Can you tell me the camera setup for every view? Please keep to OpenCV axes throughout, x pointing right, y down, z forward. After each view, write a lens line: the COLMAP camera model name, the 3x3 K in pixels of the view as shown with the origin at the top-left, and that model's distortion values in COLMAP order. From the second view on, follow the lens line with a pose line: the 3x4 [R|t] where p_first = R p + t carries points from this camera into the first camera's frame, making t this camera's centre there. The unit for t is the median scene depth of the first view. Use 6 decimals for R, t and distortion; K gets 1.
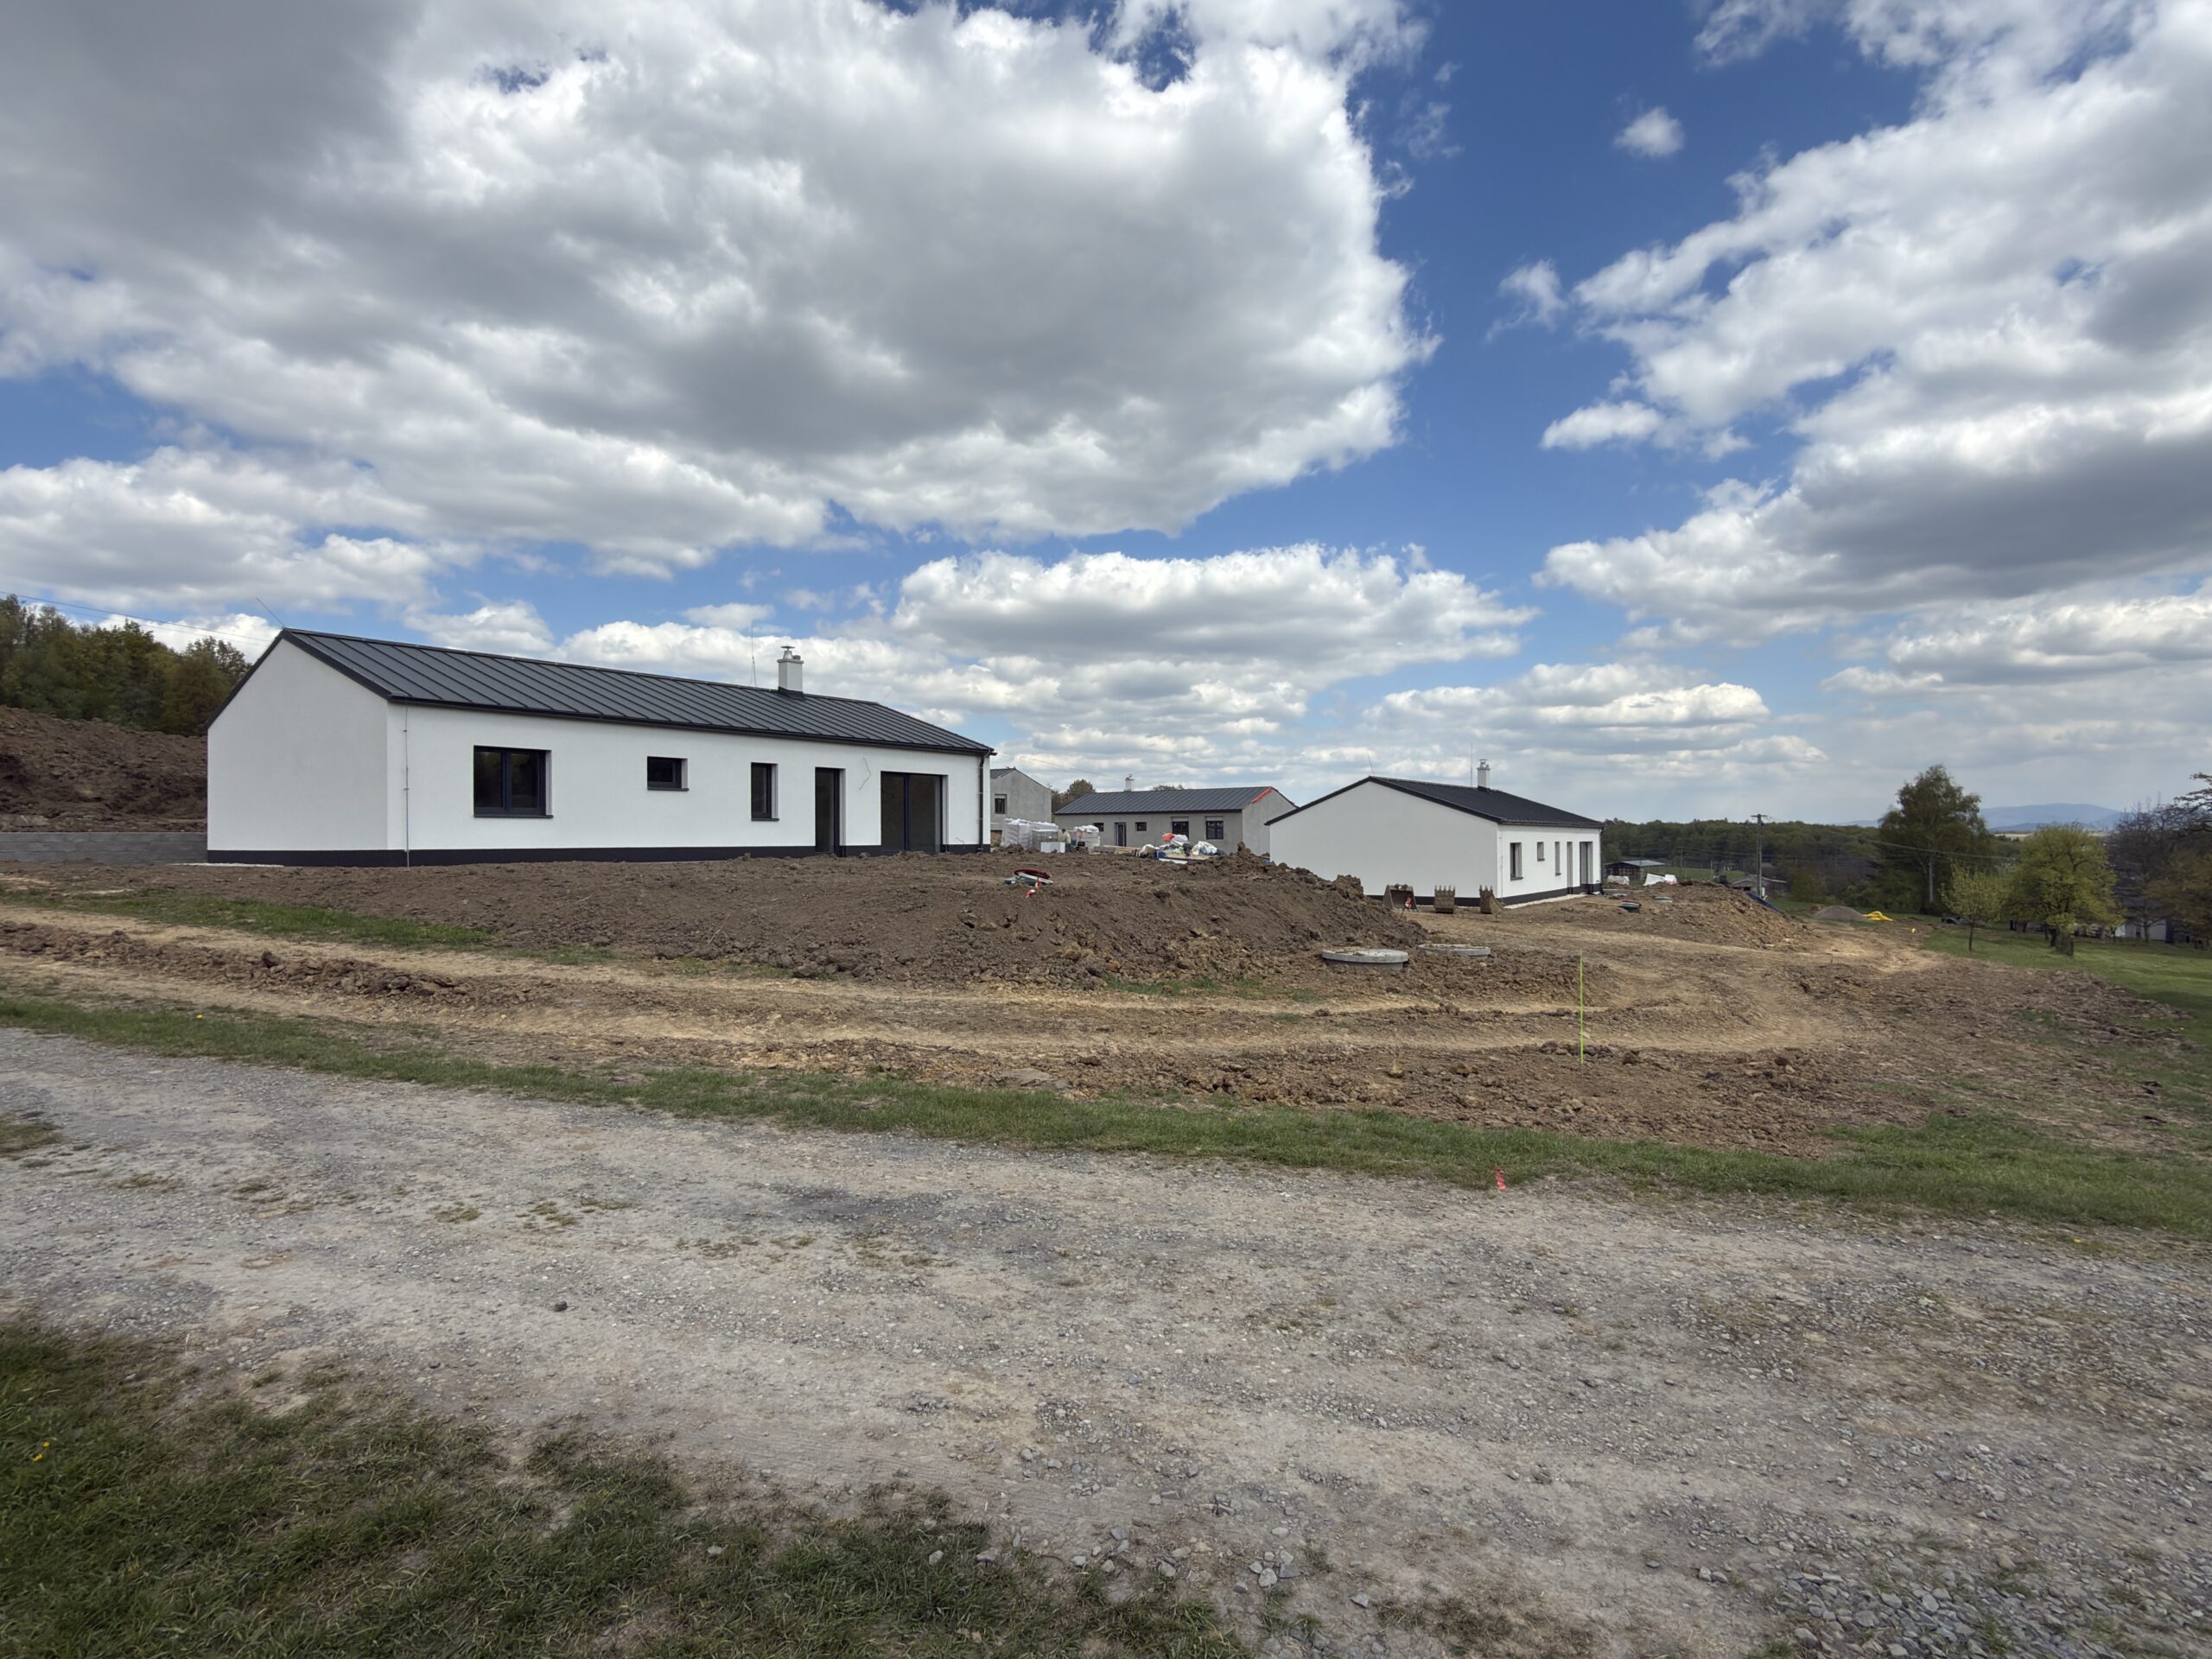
lens RADIAL K [[1418.1, 0, 1106.0], [0, 1418.1, 829.5], [0, 0, 1]] dist [0.002951, -0.000418]
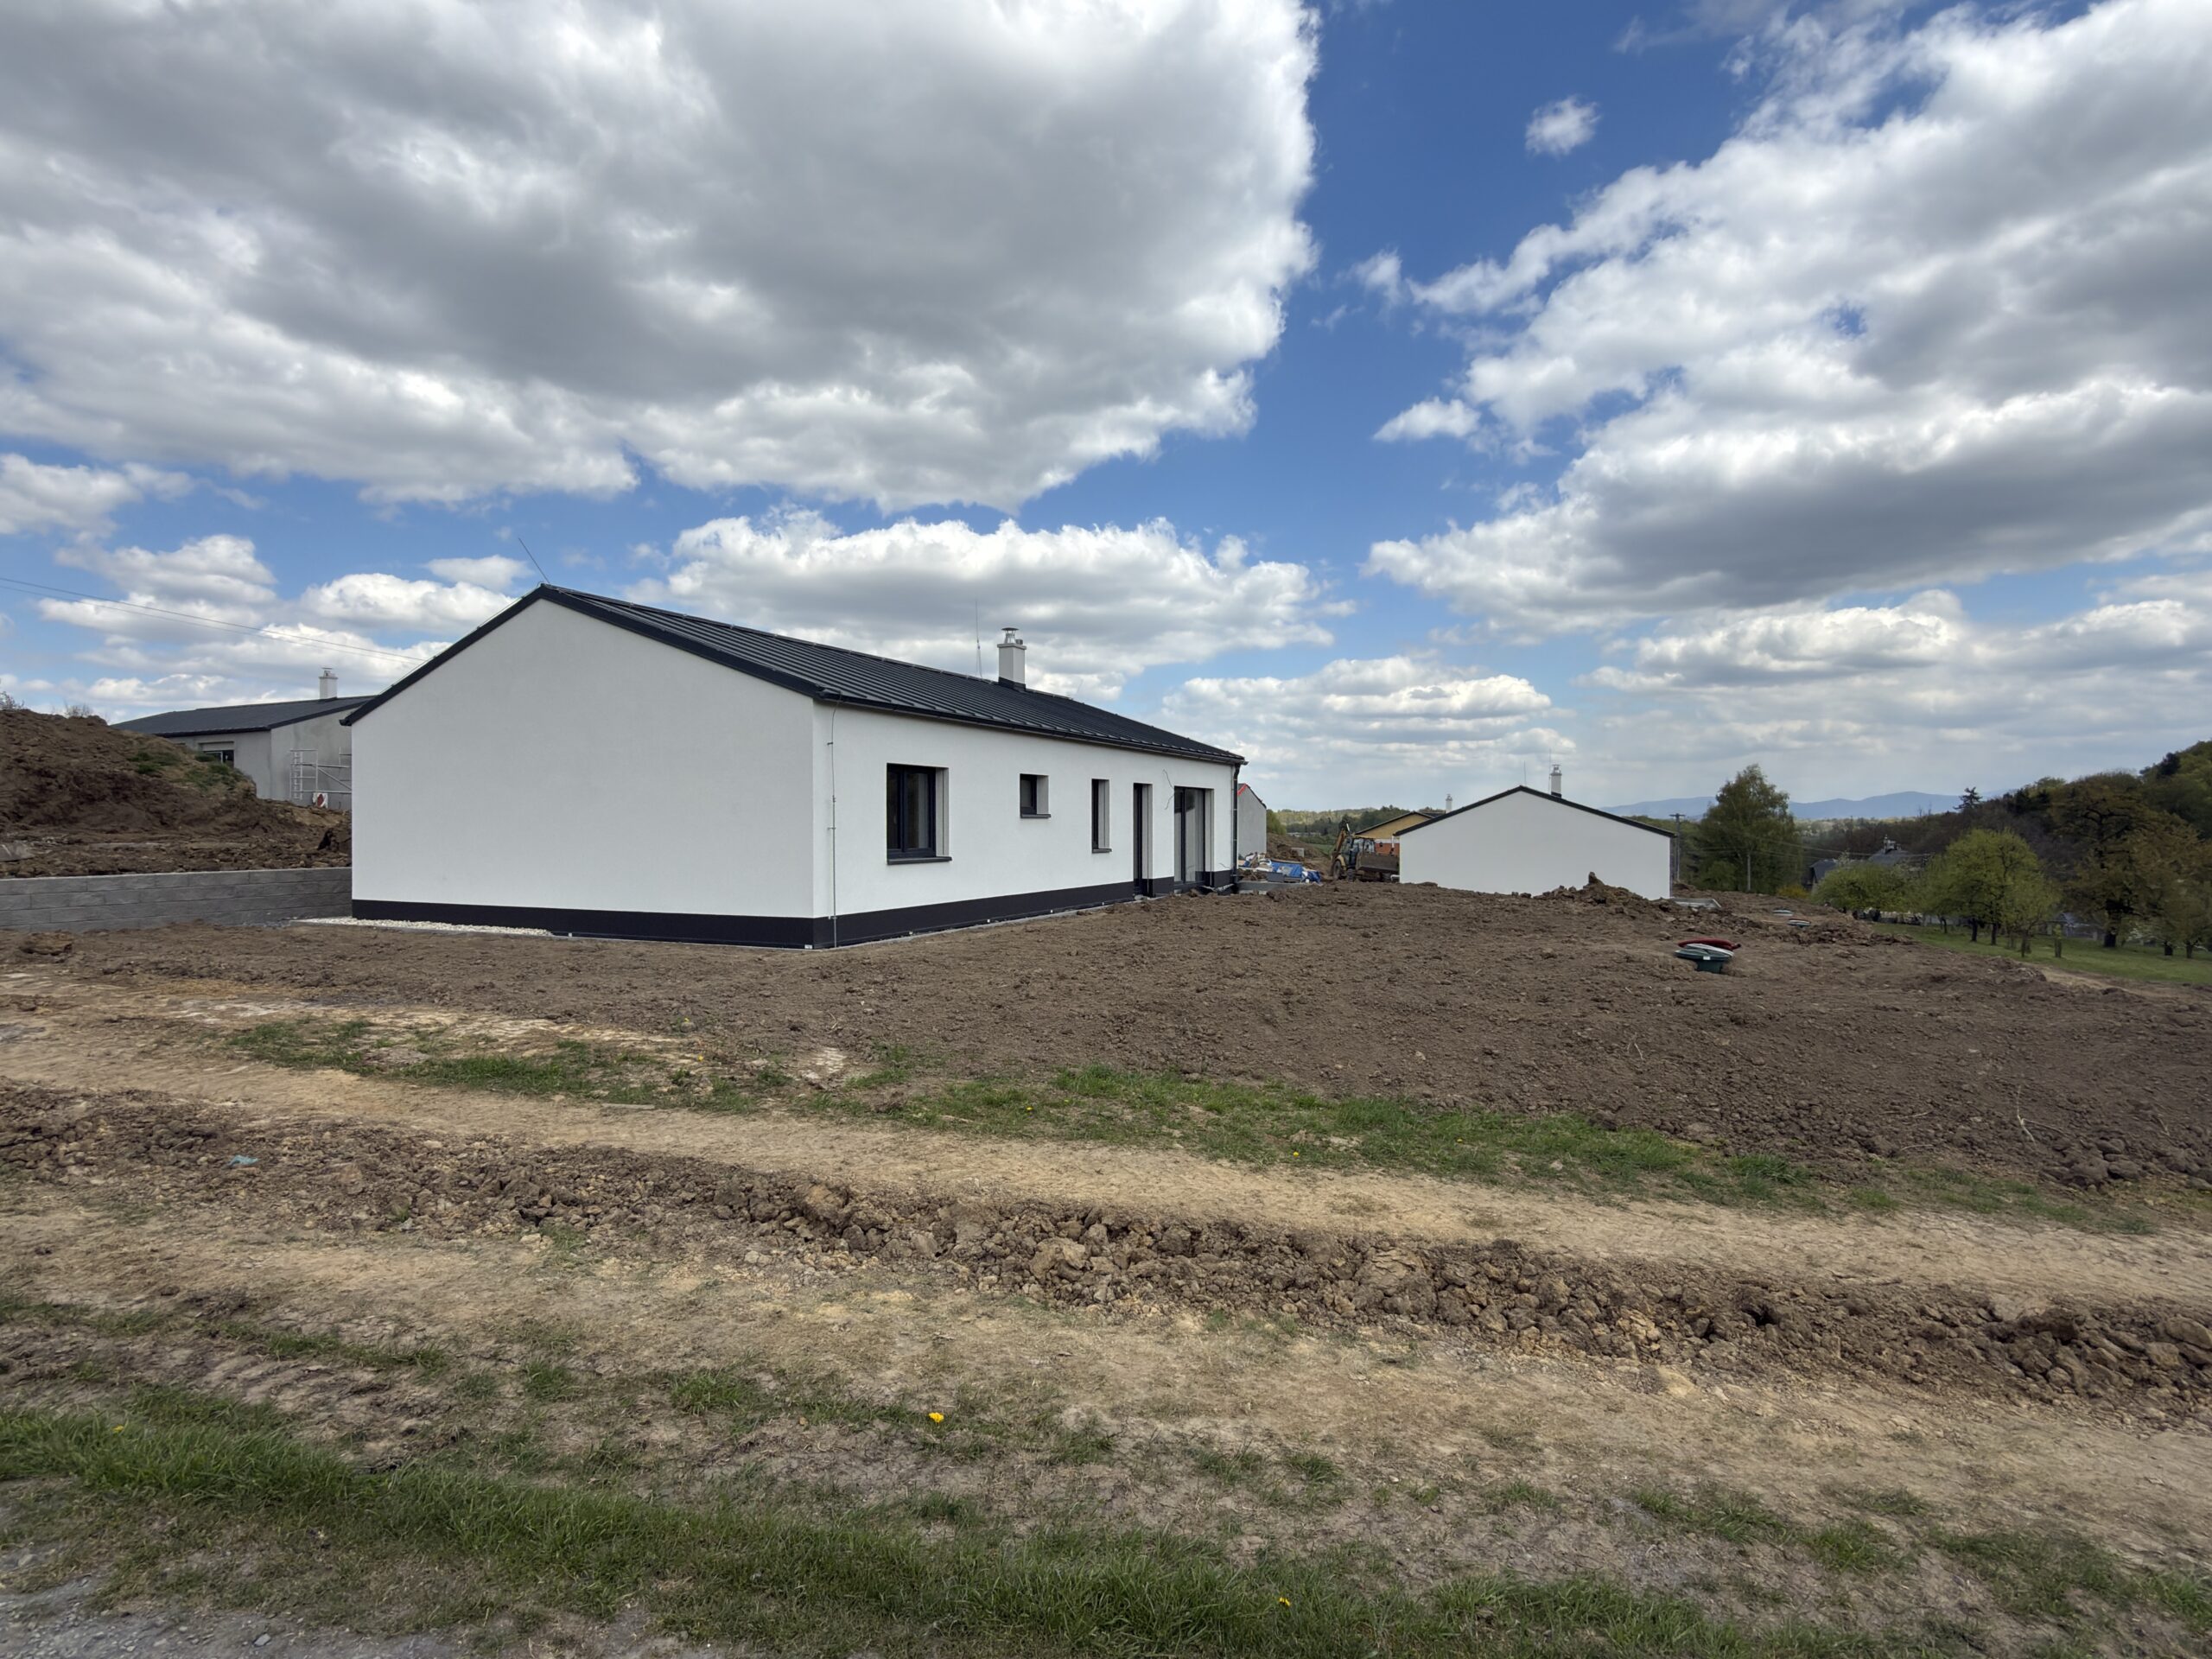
lens RADIAL K [[1418.1, 0, 1106.0], [0, 1418.1, 829.5], [0, 0, 1]] dist [0.002951, -0.000418]
pose [[0.976137, 0.004485, 0.217109, -0.101564], [-0.008101, 0.999843, 0.015767, -0.008033], [-0.217004, -0.017149, 0.976020, 0.058718]]
